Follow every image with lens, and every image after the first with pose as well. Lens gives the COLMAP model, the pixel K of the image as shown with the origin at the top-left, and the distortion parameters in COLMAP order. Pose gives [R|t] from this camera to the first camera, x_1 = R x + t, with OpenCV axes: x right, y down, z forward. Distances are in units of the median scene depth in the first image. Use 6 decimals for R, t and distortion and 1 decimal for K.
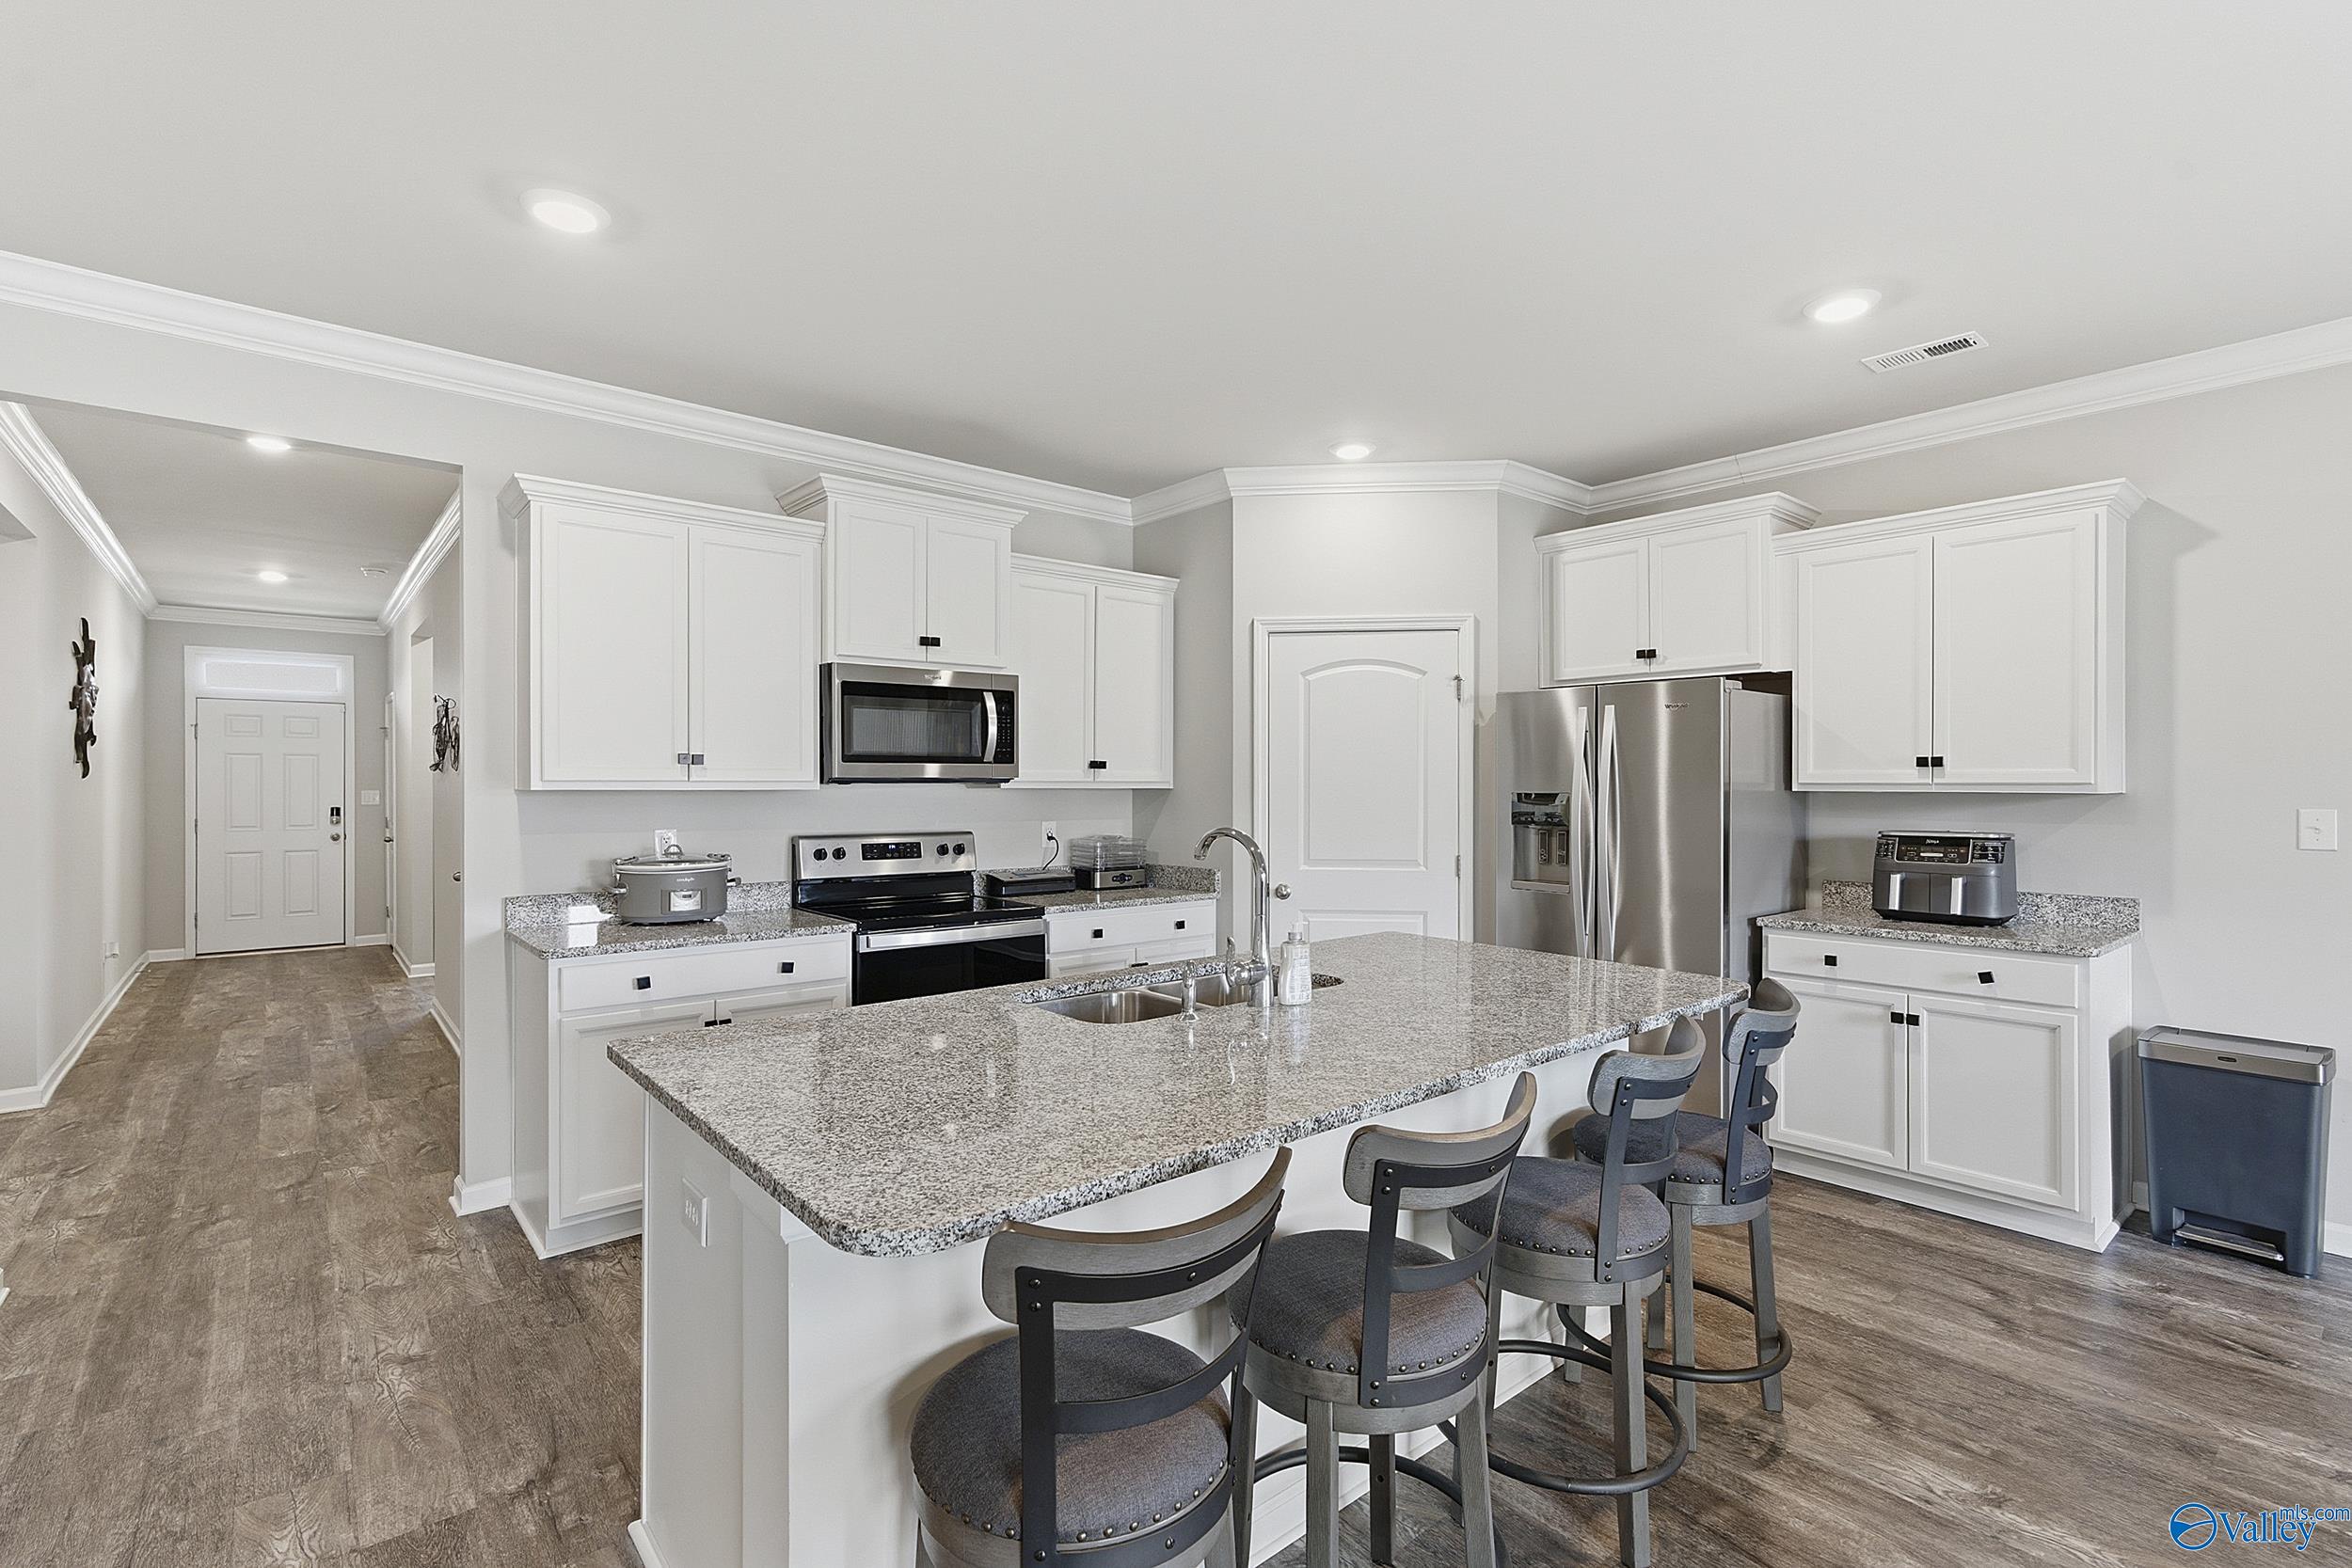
lens RADIAL K [[1061.7, 0, 1187.4], [0, 1061.7, 779.6], [0, 0, 1]] dist [0.001597, 0.000150]
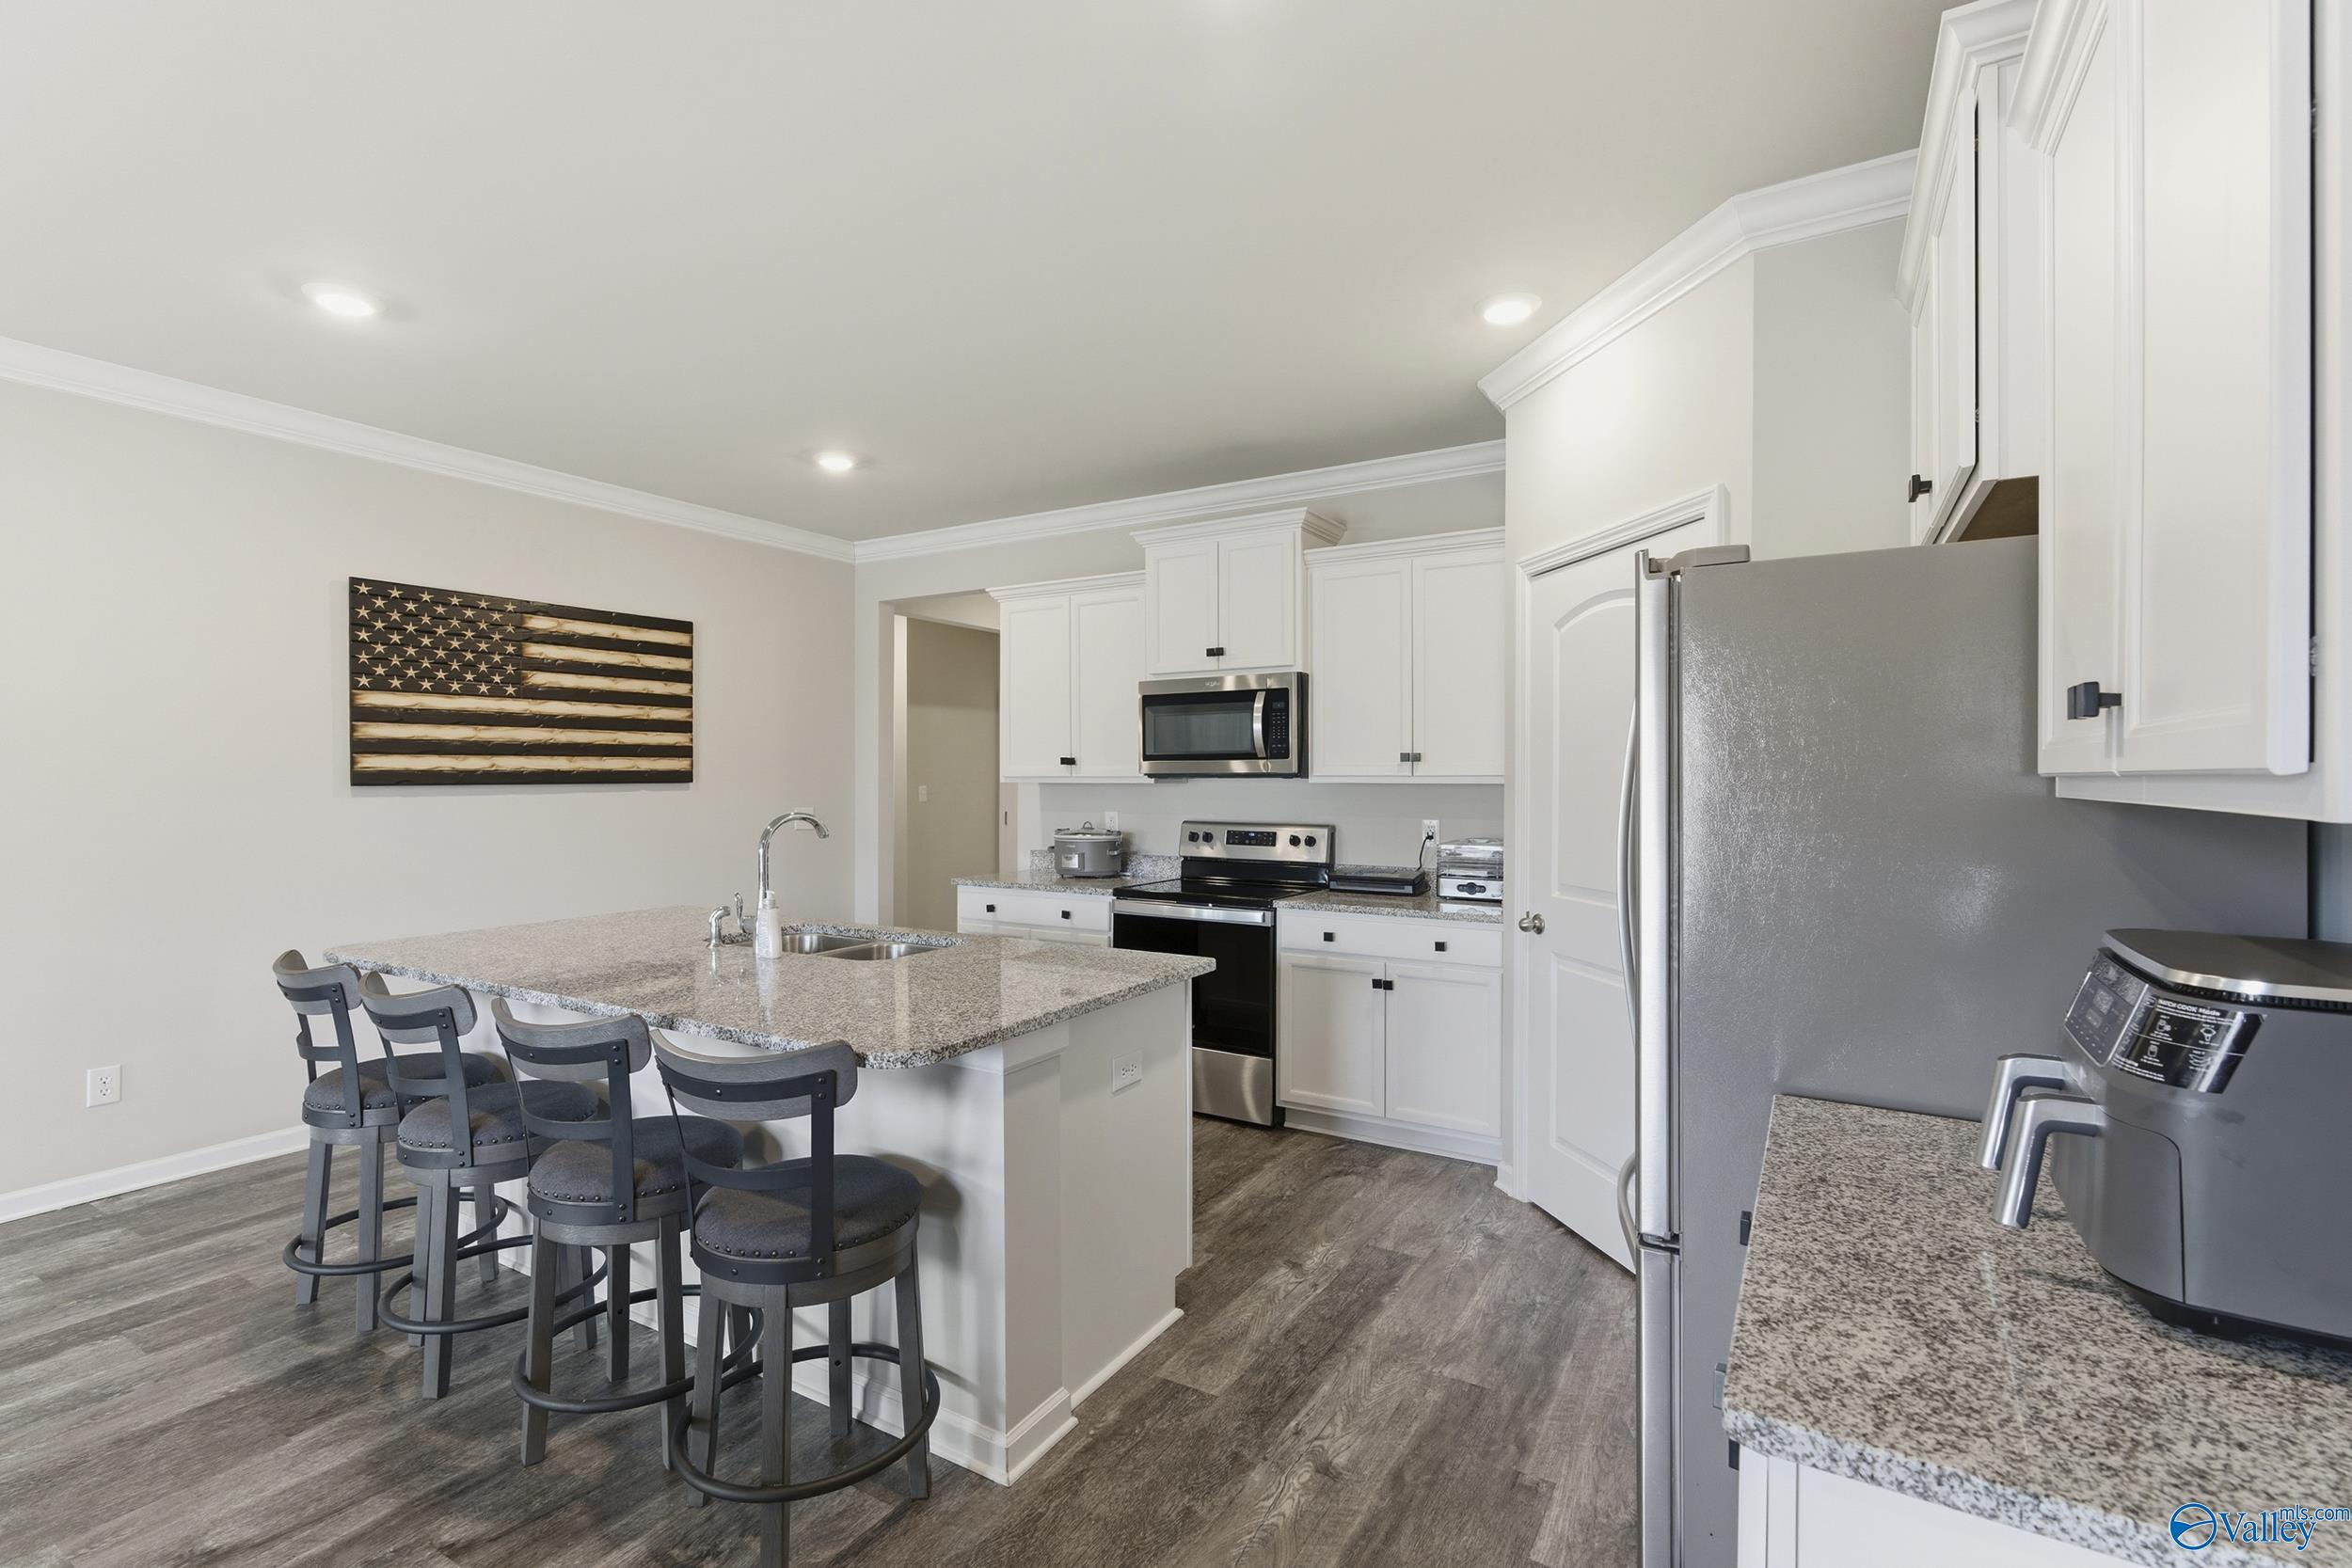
lens RADIAL K [[1061.7, 0, 1186.8], [0, 1061.7, 782.0], [0, 0, 1]] dist [0.001597, 0.000150]
pose [[0.325622, 0.002224, -0.945497, 0.791083], [0.004150, 0.999984, 0.003781, 0.003285], [0.945491, -0.005155, 0.325608, 0.589296]]
